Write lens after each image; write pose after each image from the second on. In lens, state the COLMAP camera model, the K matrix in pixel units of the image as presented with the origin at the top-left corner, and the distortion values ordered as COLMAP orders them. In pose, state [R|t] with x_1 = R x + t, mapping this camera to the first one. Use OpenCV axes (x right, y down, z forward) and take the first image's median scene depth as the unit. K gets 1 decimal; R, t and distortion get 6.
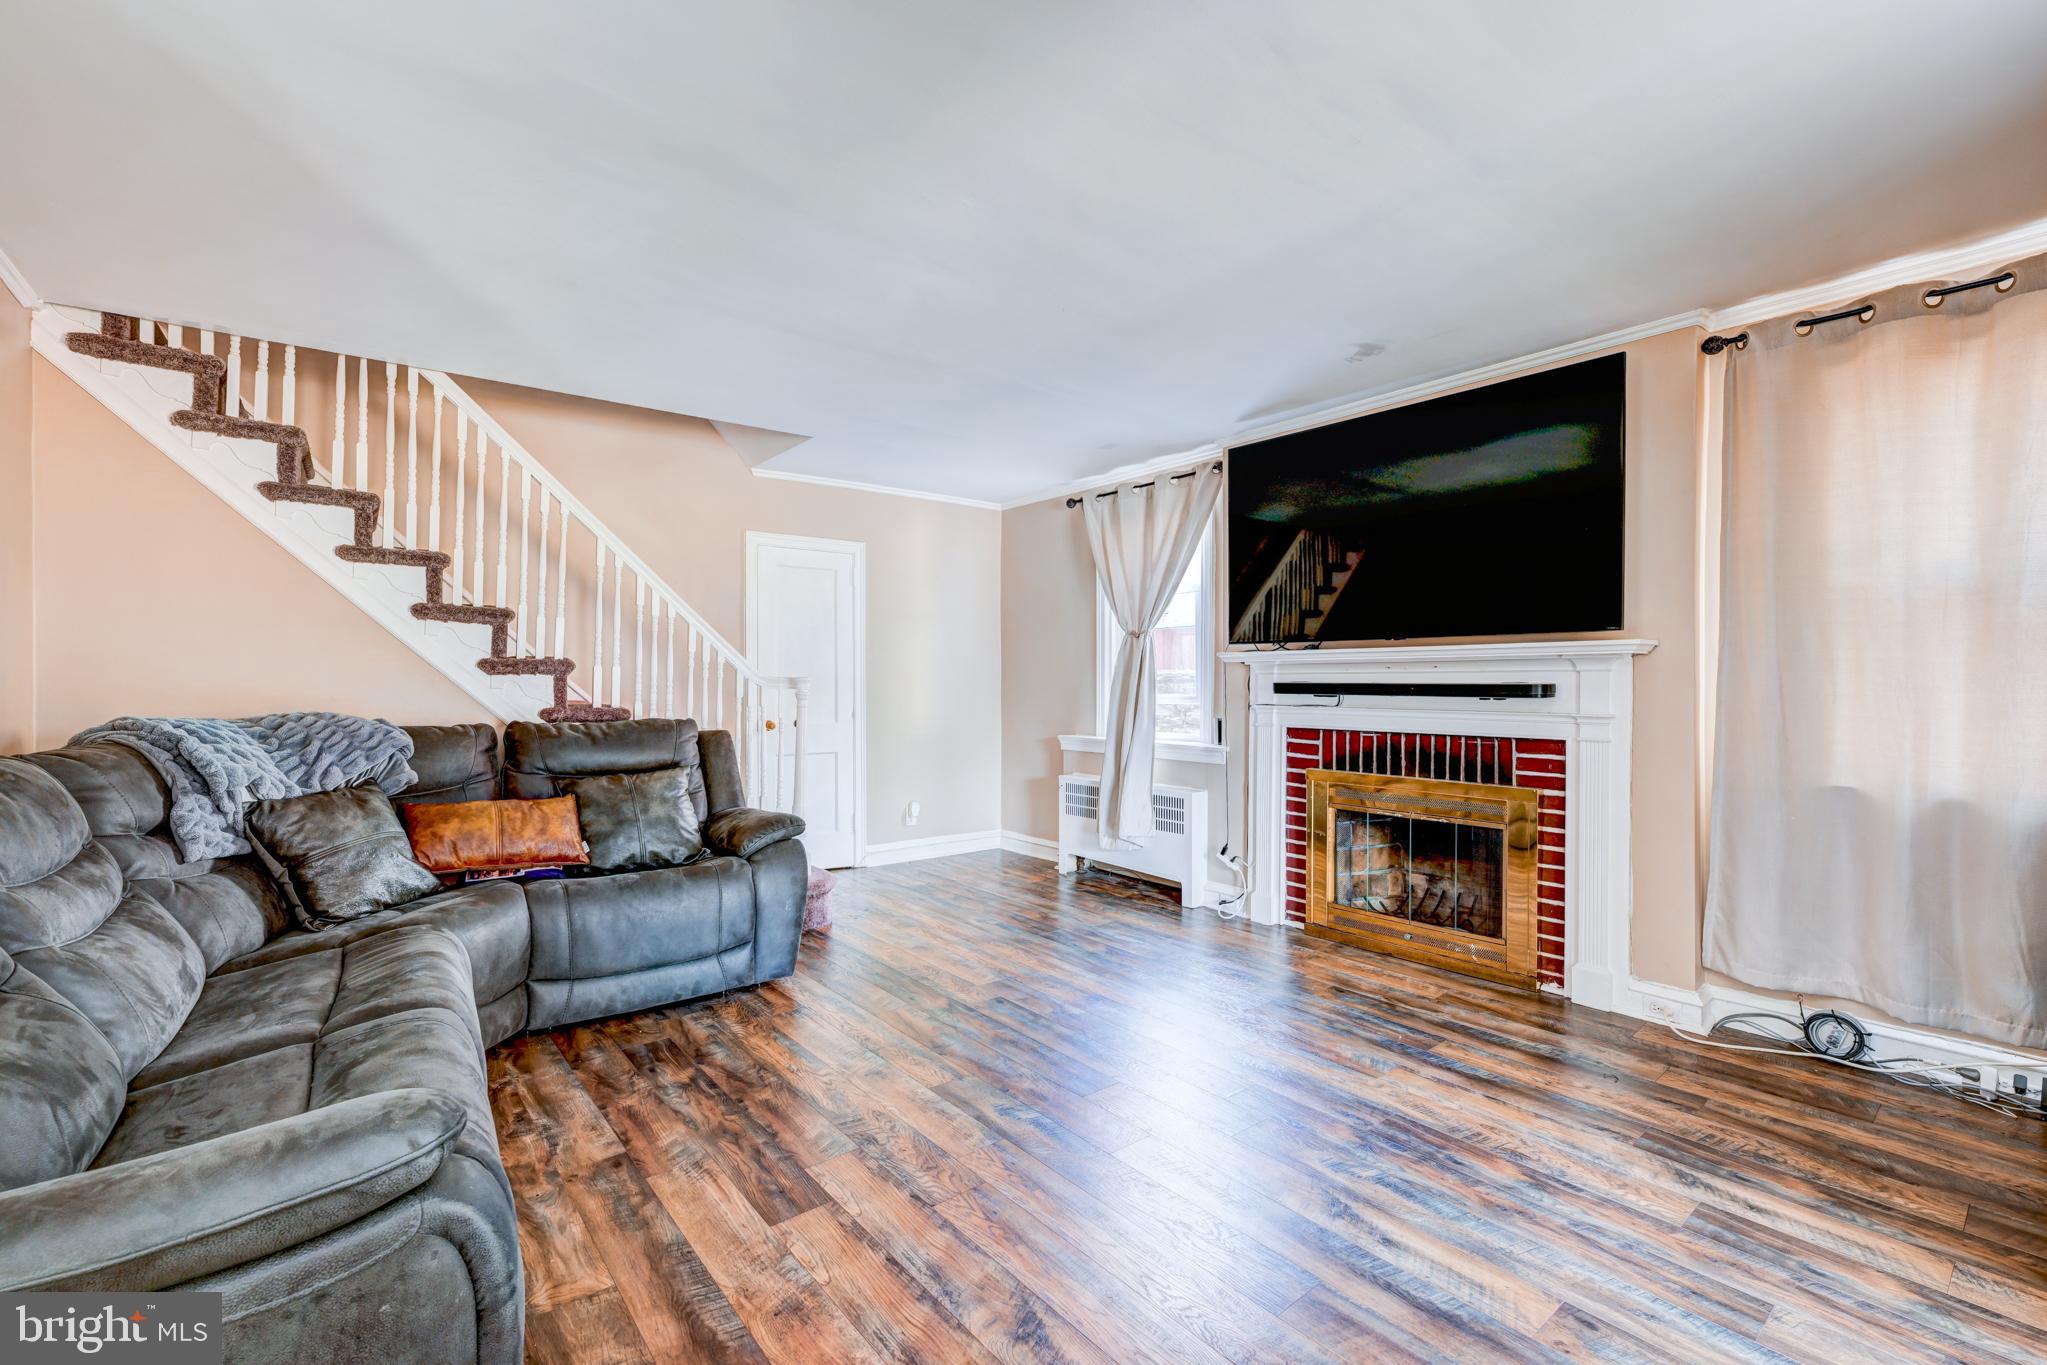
lens RADIAL K [[886.0, 0, 1023.5], [0, 886.0, 682.5], [0, 0, 1]] dist [0.002407, 0.000291]
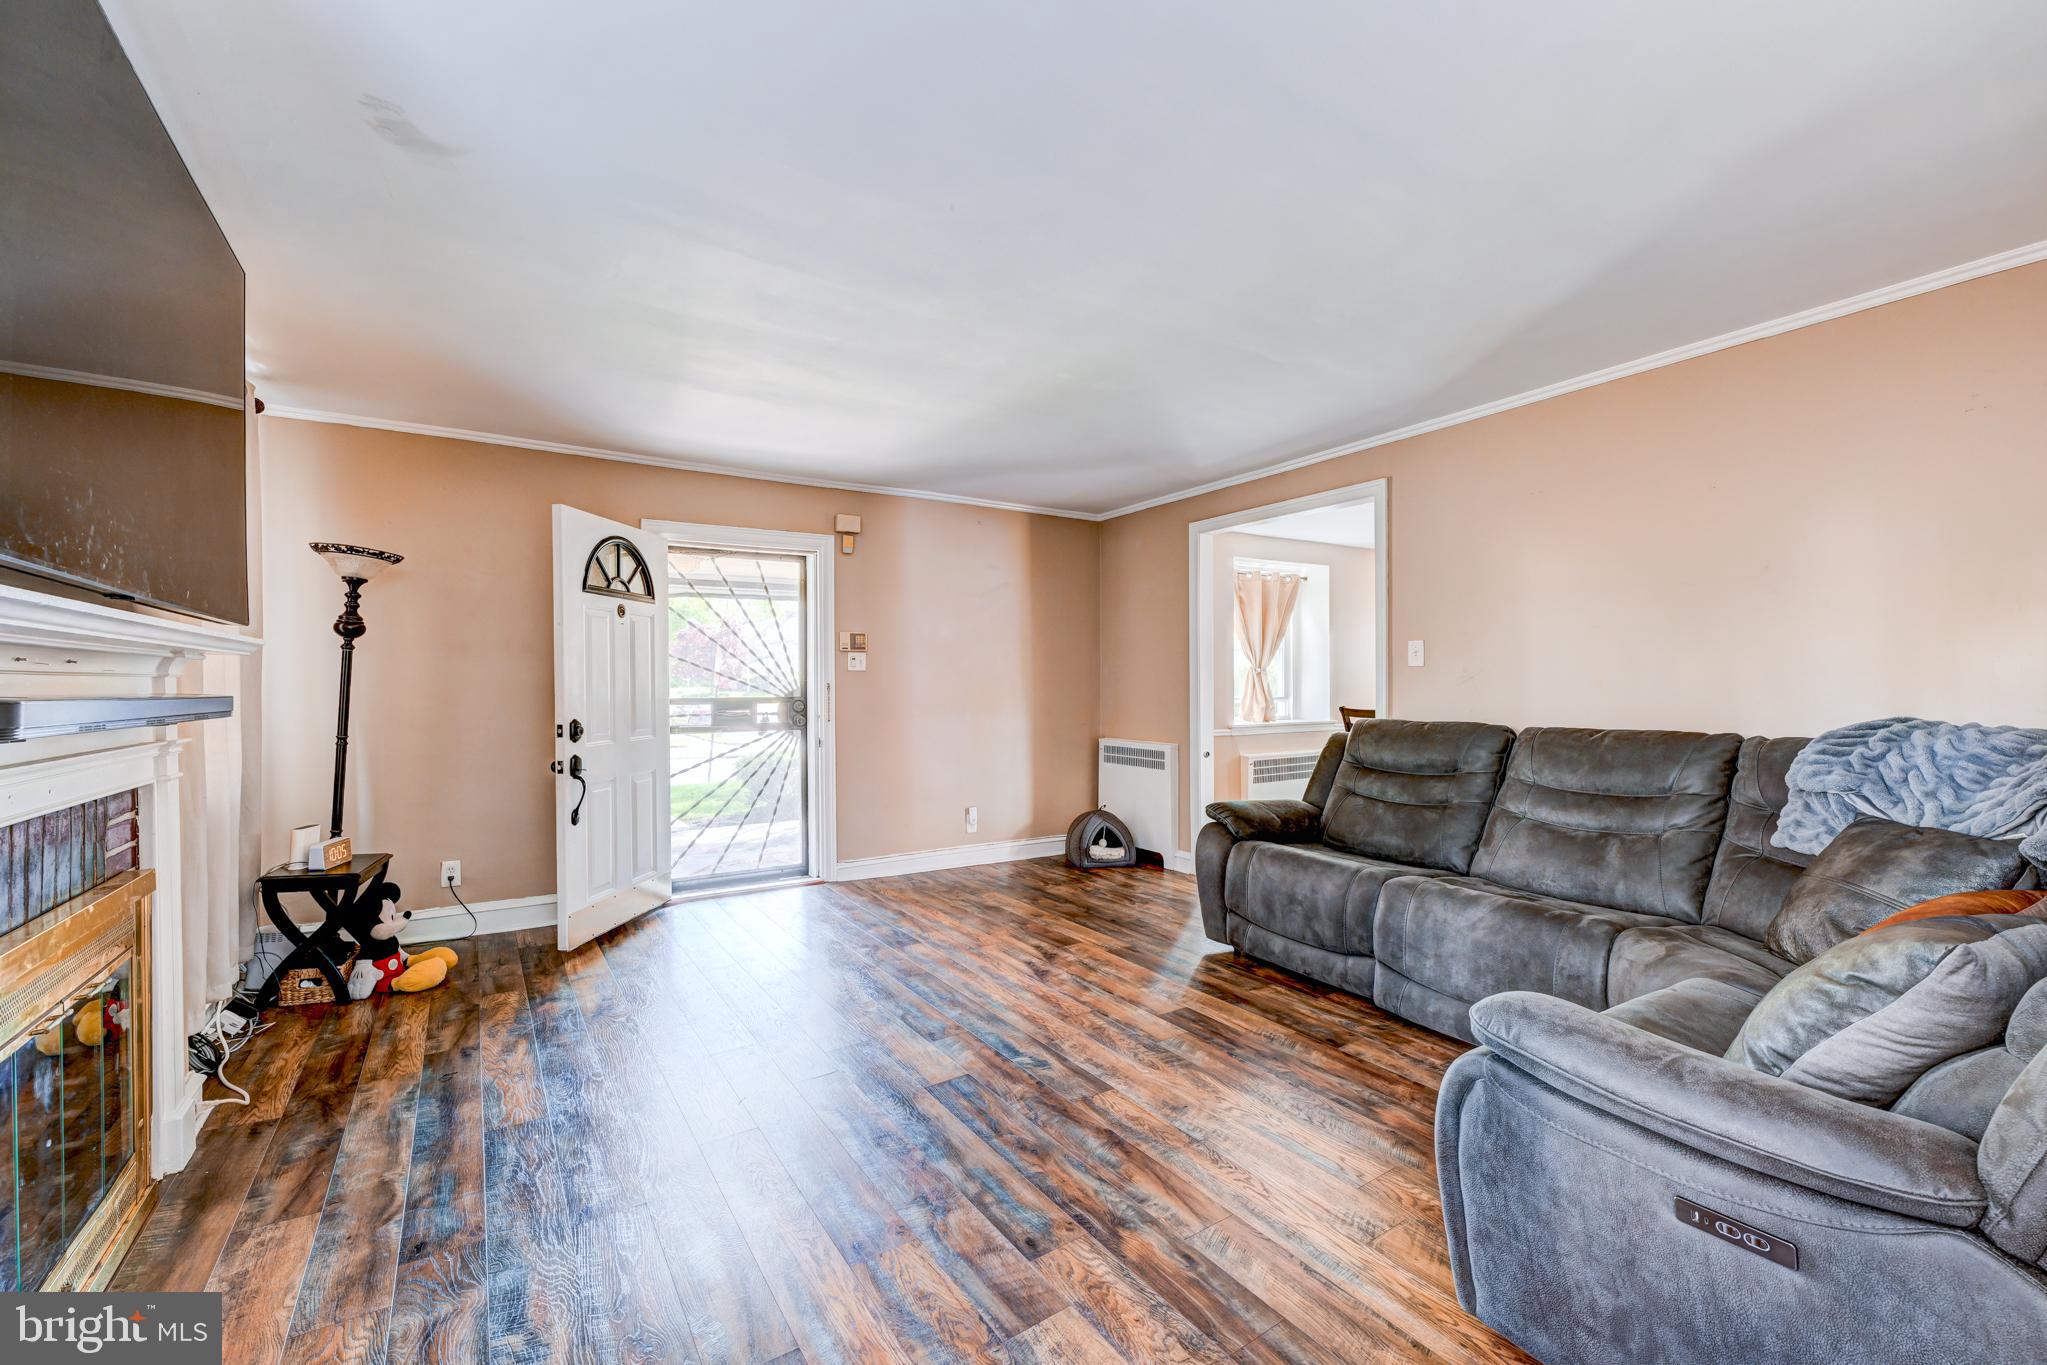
lens RADIAL K [[828.6, 0, 1023.5], [0, 828.6, 682.5], [0, 0, 1]] dist [-0.001914, -0.000095]
pose [[-0.995642, 0.004886, 0.093131, -0.082677], [0.004808, 0.999988, -0.001067, -0.005106], [-0.093135, -0.000615, -0.995653, 1.723485]]
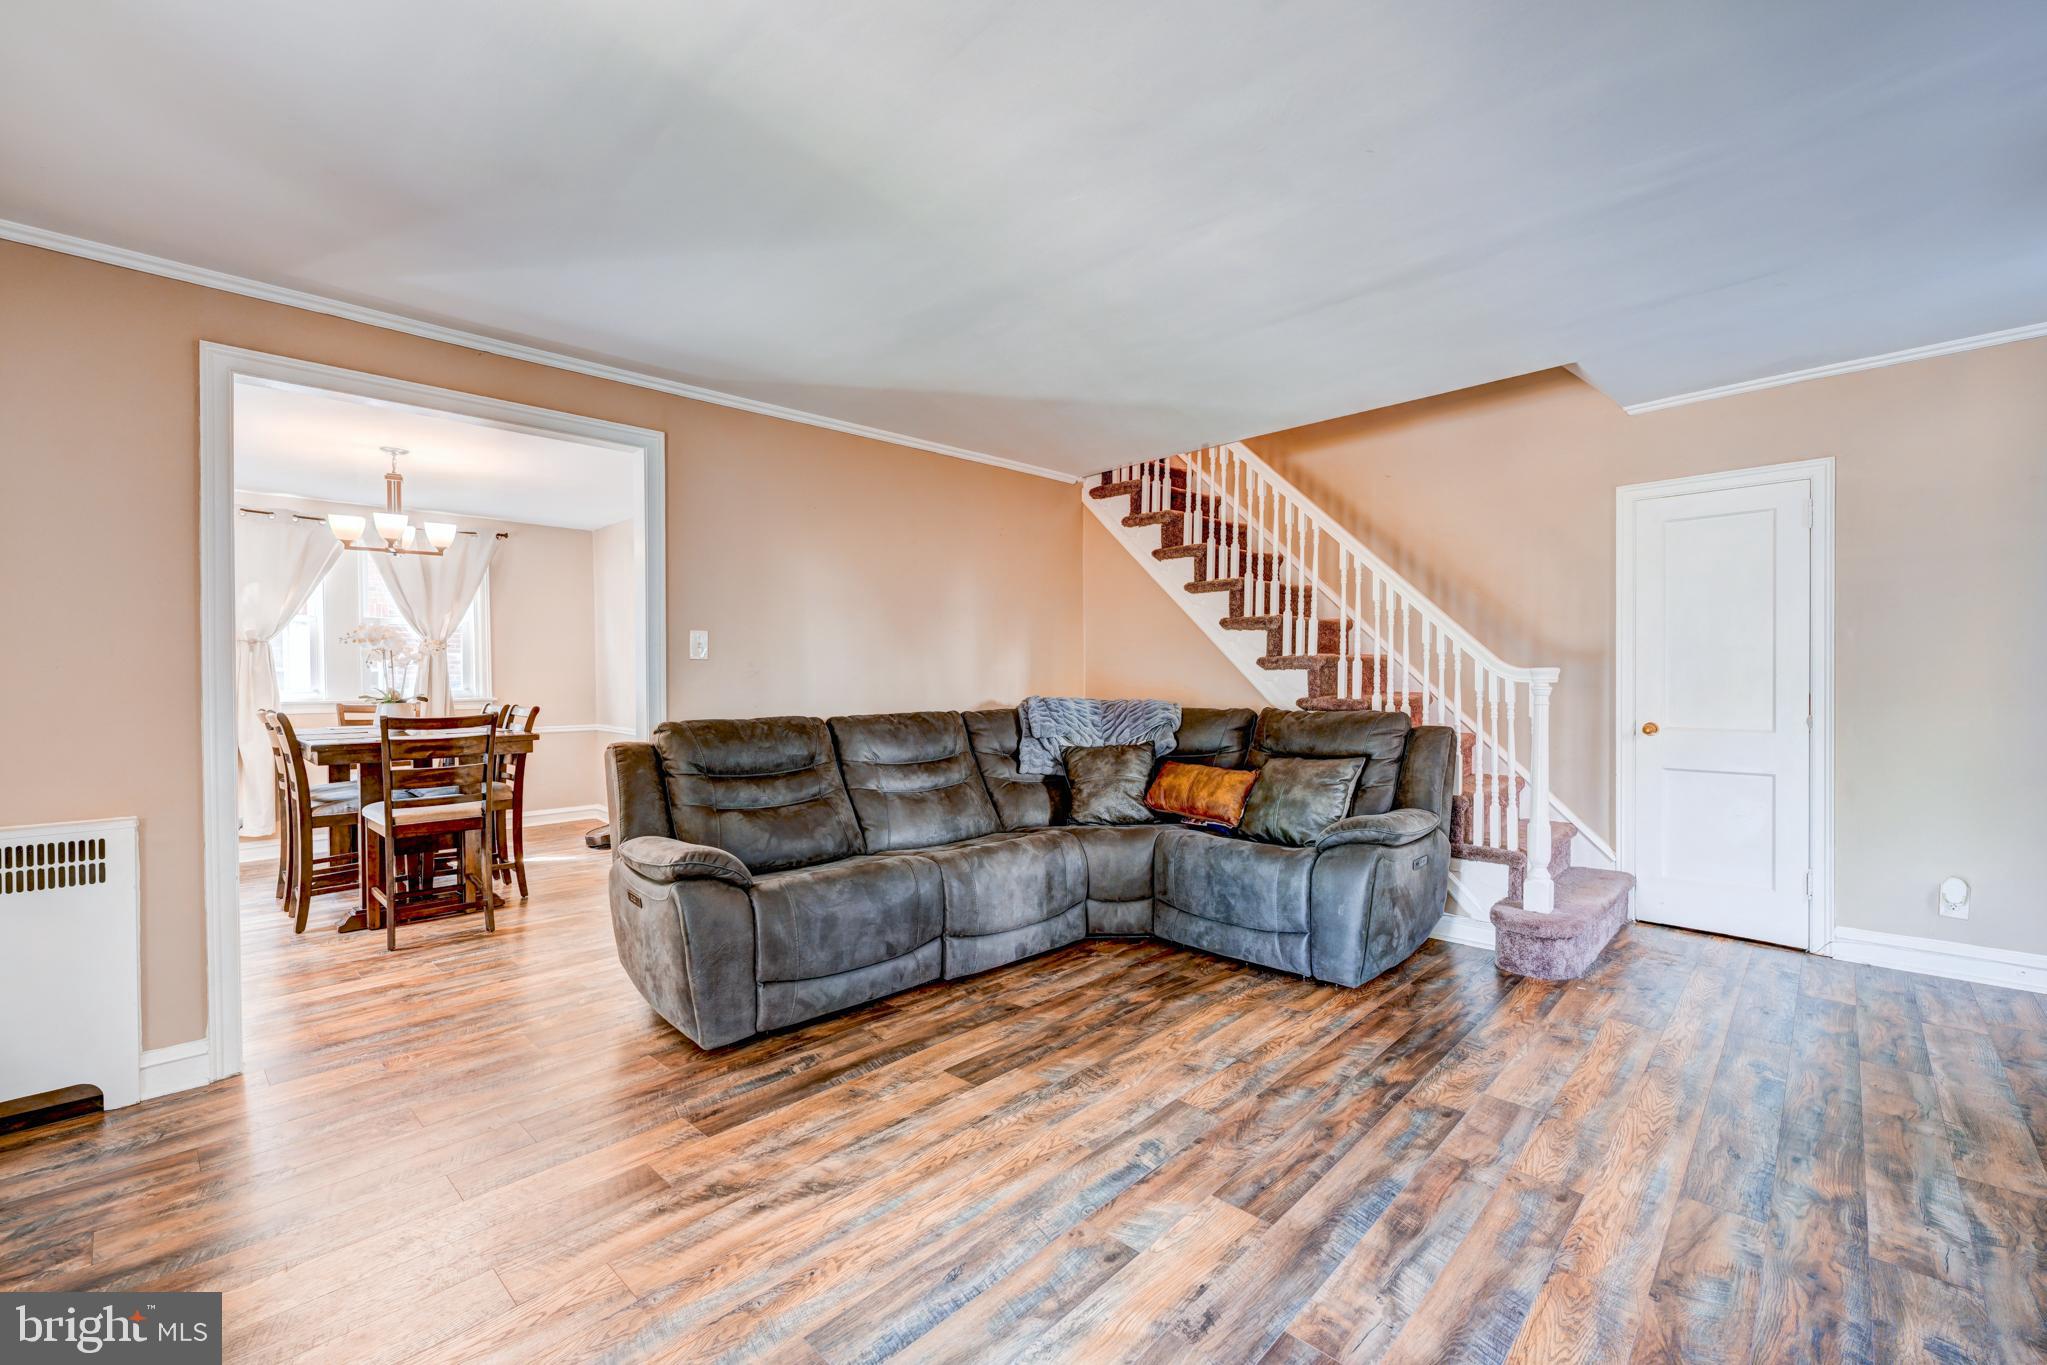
lens RADIAL K [[857.8, 0, 1032.7], [0, 857.8, 685.2], [0, 0, 1]] dist [-0.002112, -0.000613]
pose [[0.131226, 0.009709, -0.991305, 0.700301], [0.005981, 0.999926, 0.010585, -0.002989], [0.991334, -0.007318, 0.131158, 0.640083]]
